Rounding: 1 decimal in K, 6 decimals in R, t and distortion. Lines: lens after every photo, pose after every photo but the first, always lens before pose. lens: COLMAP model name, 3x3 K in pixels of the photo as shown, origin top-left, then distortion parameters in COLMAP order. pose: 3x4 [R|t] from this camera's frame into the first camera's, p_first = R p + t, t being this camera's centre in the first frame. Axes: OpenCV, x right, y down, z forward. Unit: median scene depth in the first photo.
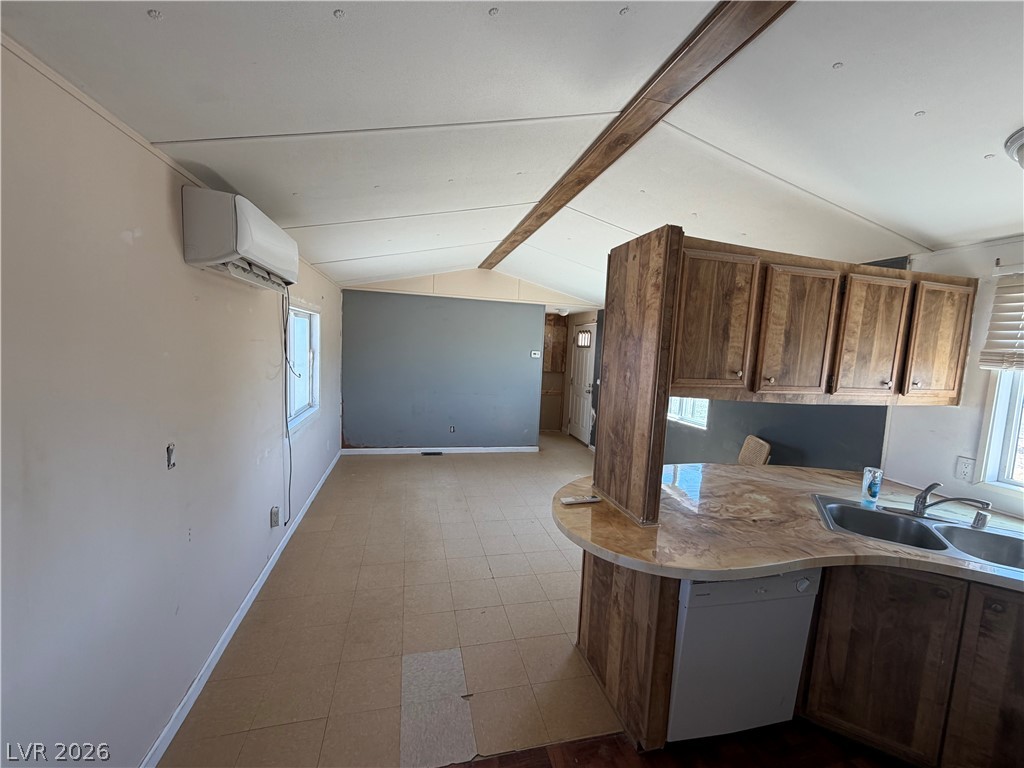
lens RADIAL K [[409.3, 0, 510.5], [0, 409.3, 384.7], [0, 0, 1]] dist [0.000644, 0.000083]
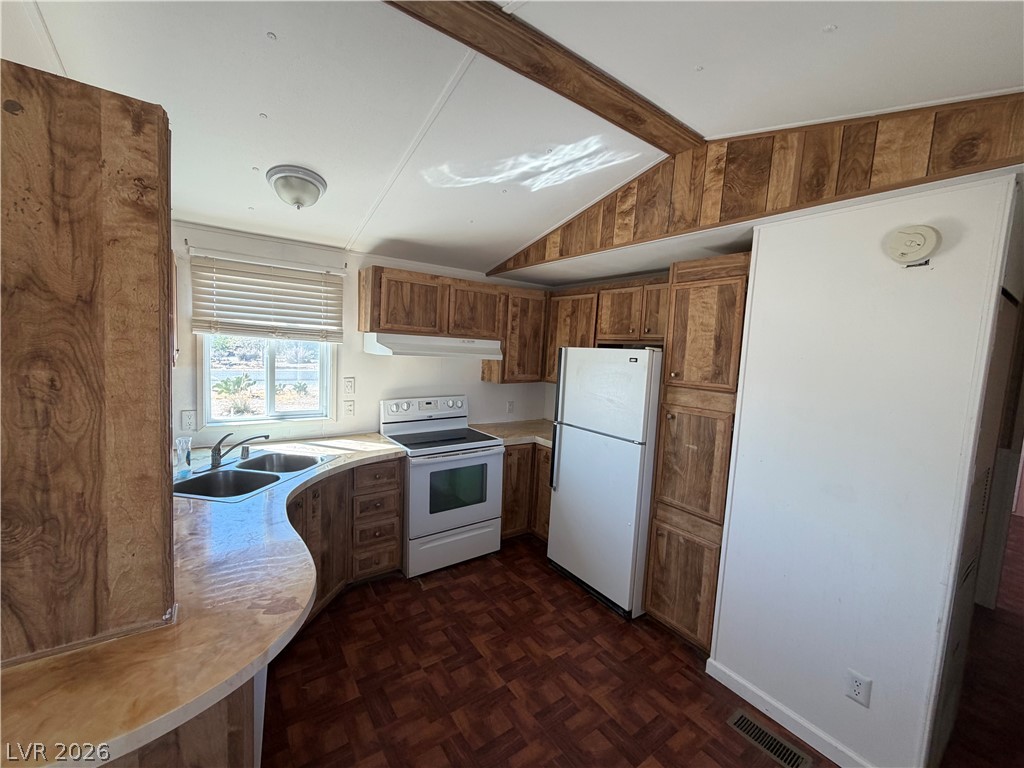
lens RADIAL K [[409.3, 0, 510.8], [0, 409.3, 386.2], [0, 0, 1]] dist [0.000644, 0.000083]
pose [[-0.375267, -0.147997, 0.915026, -0.343459], [0.020274, 0.985624, 0.167731, -0.080304], [-0.926695, 0.081495, -0.366872, 0.699006]]
